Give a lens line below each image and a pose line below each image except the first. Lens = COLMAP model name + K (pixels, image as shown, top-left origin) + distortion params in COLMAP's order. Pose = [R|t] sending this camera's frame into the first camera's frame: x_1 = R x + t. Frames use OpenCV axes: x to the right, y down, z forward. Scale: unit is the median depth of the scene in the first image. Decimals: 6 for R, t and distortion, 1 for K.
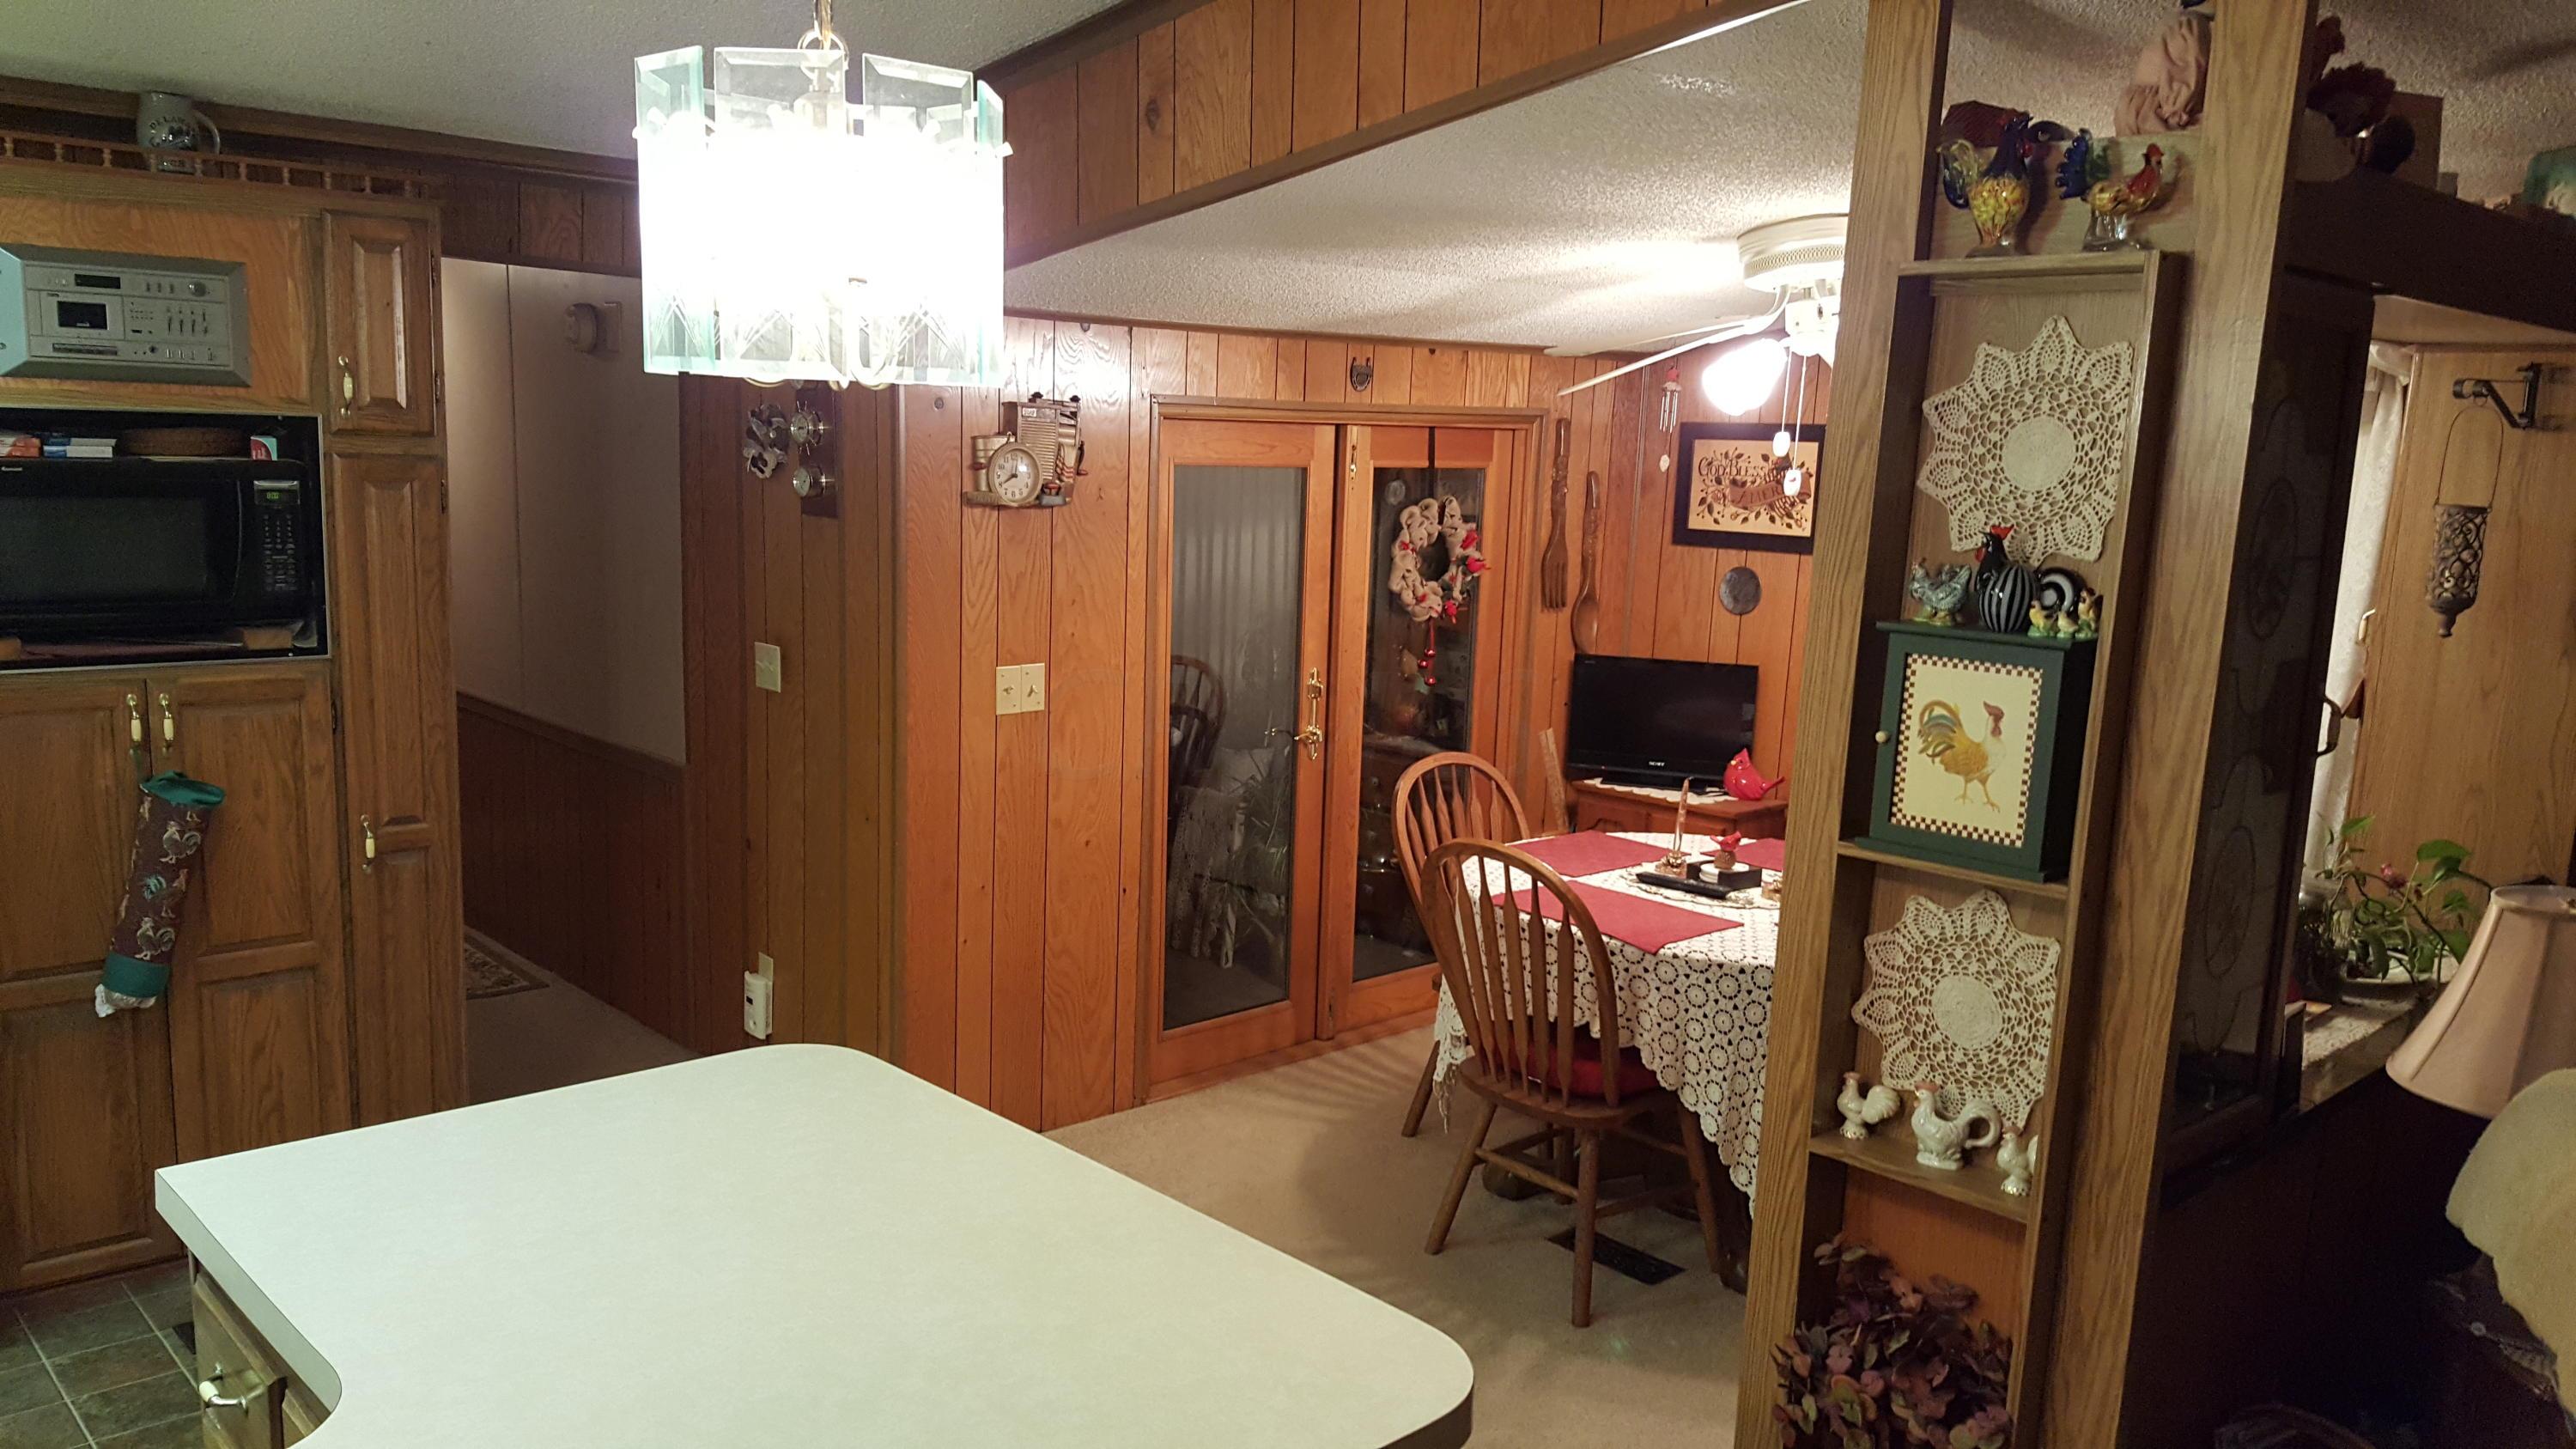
lens RADIAL K [[1879.5, 0, 1225.9], [0, 1879.5, 765.2], [0, 0, 1]] dist [0.131137, -0.213819]
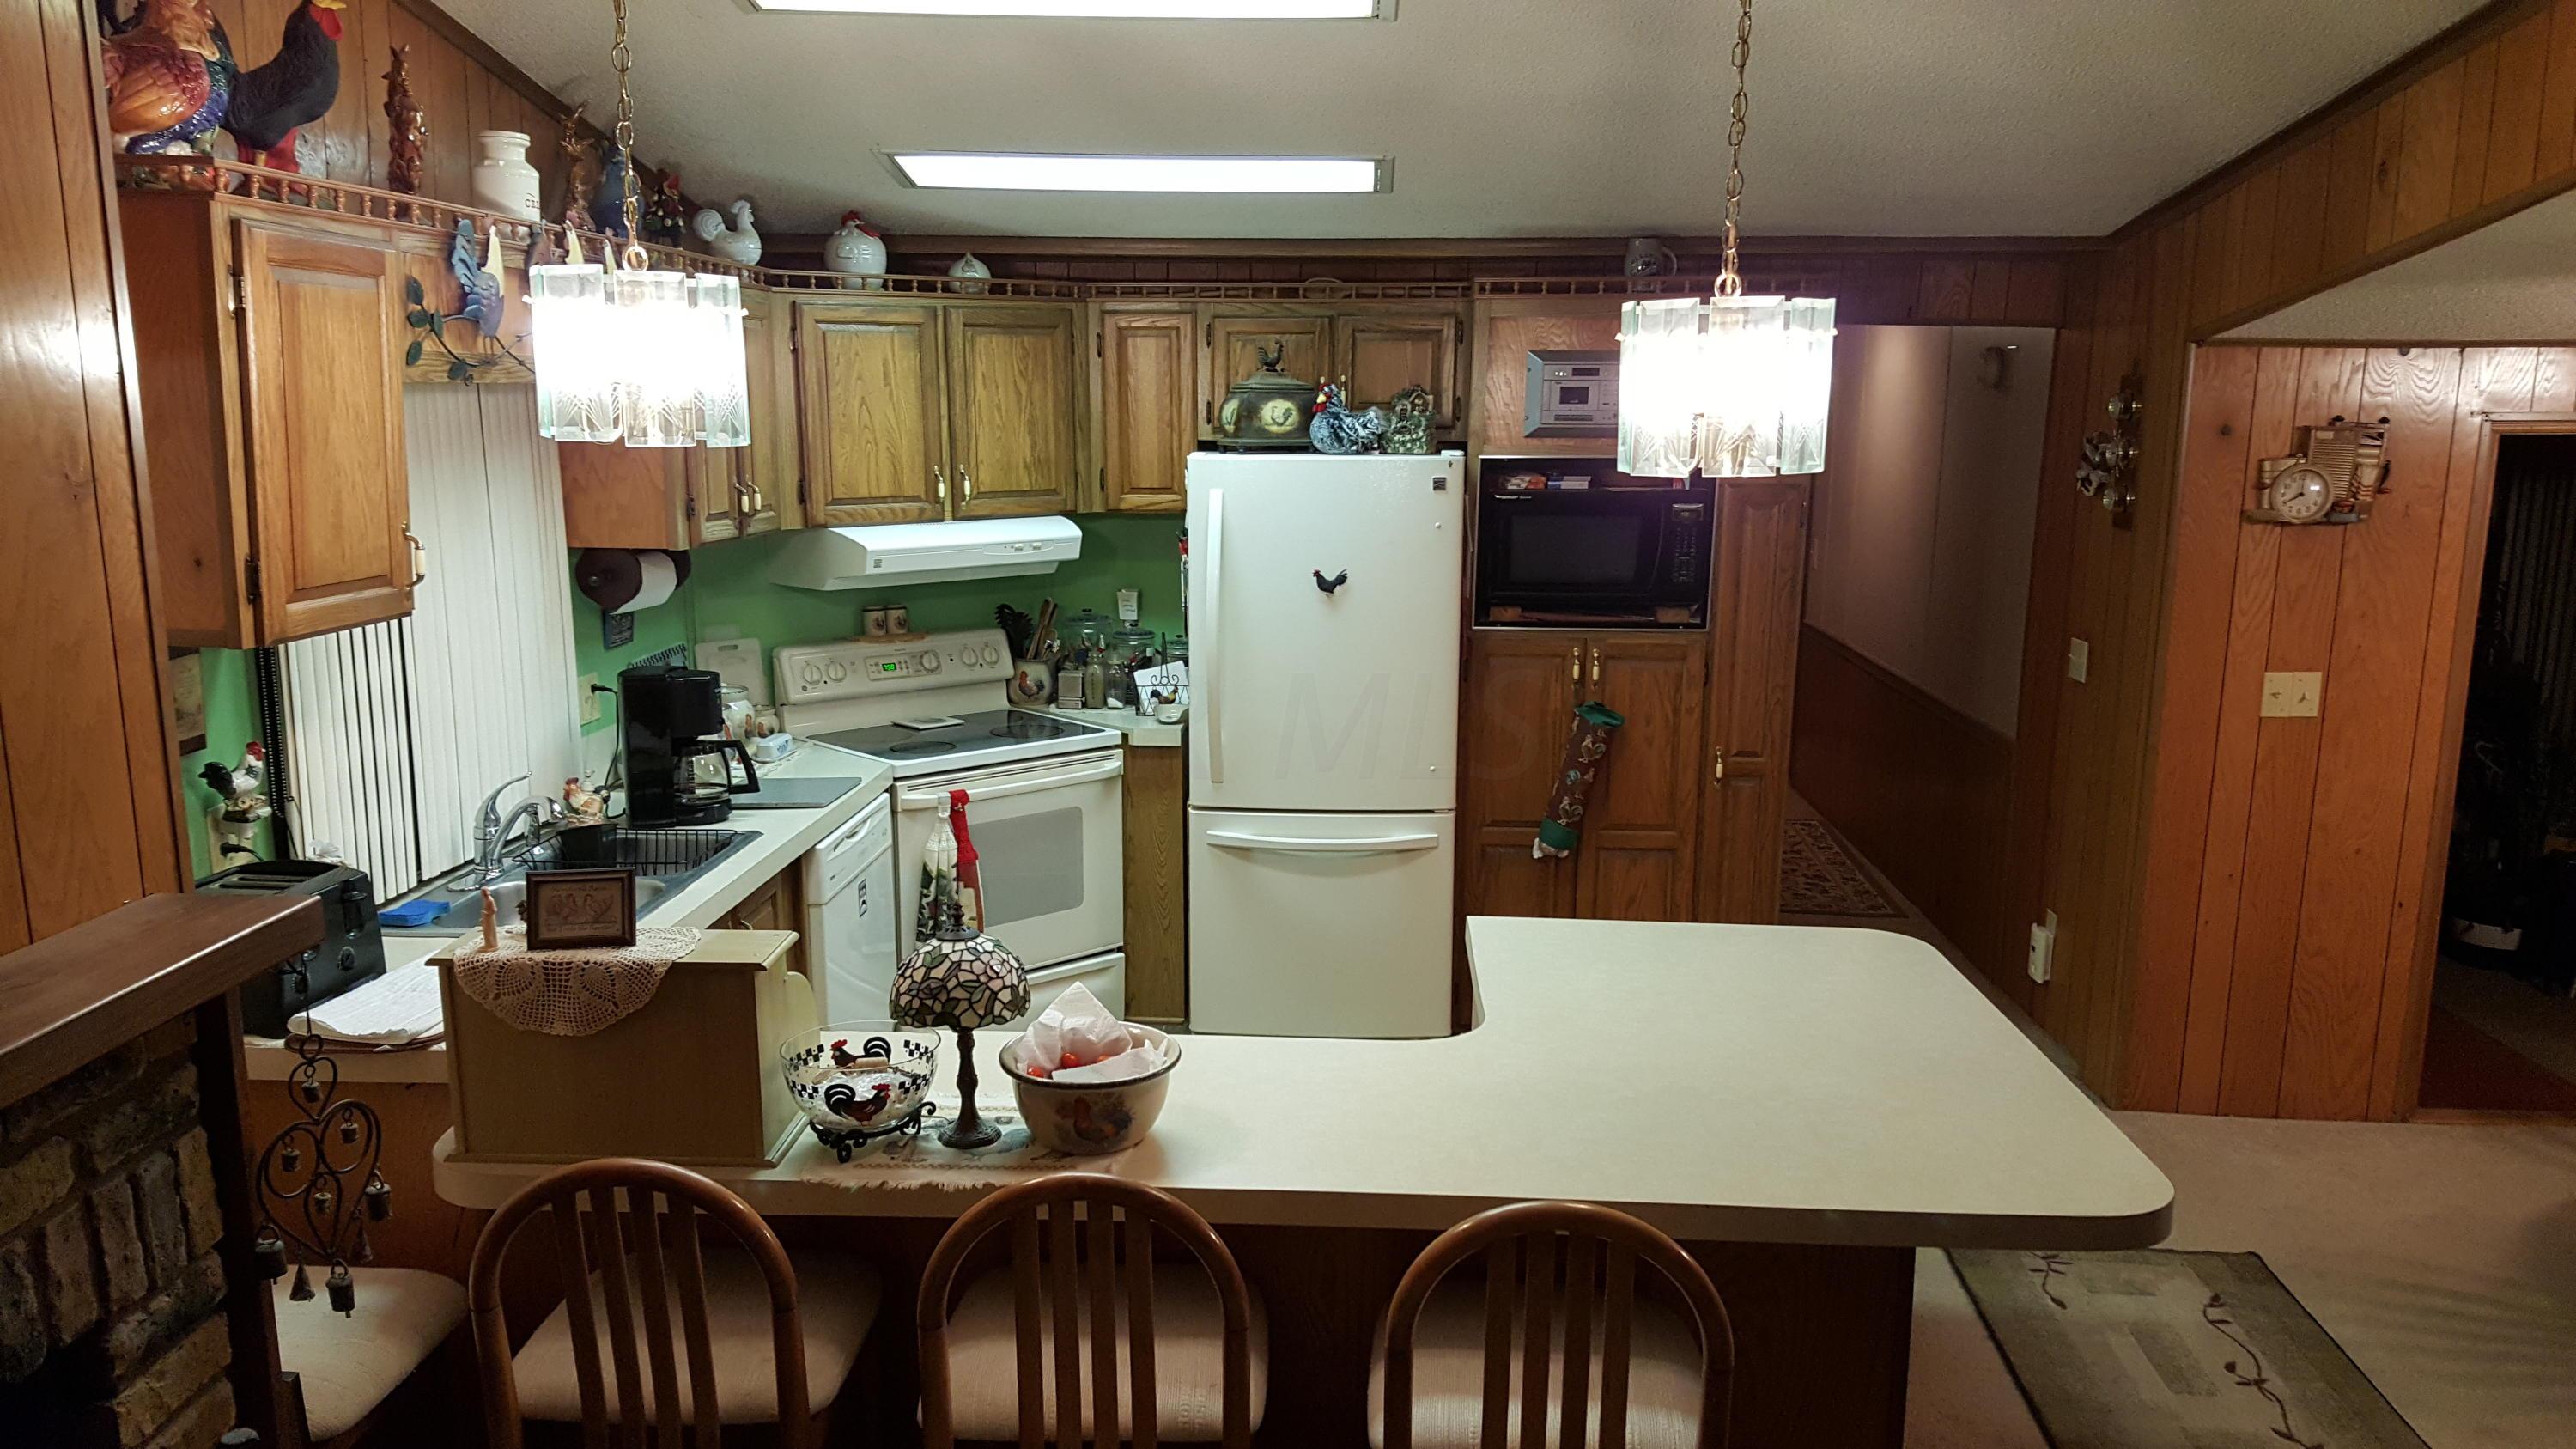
lens RADIAL K [[1879.5, 0, 1225.9], [0, 1879.5, 765.2], [0, 0, 1]] dist [0.131137, -0.213819]
pose [[0.674081, 0.107373, -0.730812, 0.302662], [-0.105057, 0.993257, 0.049030, 0.009612], [0.731148, 0.043727, 0.680816, -0.183412]]
